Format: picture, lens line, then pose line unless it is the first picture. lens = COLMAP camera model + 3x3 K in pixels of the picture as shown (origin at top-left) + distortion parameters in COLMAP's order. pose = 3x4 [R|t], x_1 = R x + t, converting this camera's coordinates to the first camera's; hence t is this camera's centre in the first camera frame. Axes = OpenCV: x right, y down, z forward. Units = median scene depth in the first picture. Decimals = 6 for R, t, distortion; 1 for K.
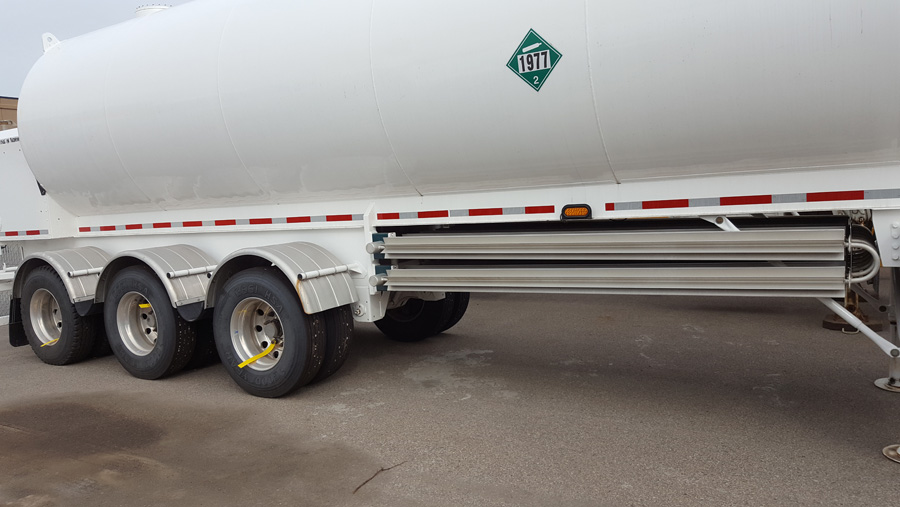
lens RADIAL K [[829.3, 0, 434.3], [0, 829.3, 226.9], [0, 0, 1]] dist [0.284588, -0.001110]
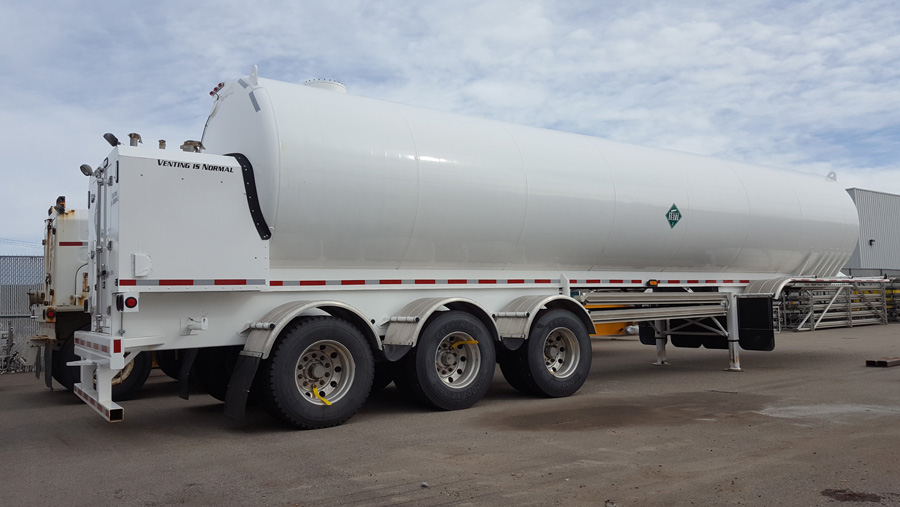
lens RADIAL K [[672.5, 0, 446.8], [0, 672.5, 260.4], [0, 0, 1]] dist [0.138573, -0.253681]
pose [[0.318579, 0.072457, 0.945123, -1.373838], [0.002904, 0.996995, -0.077413, 0.047570], [-0.947892, 0.027407, 0.317411, 0.761432]]
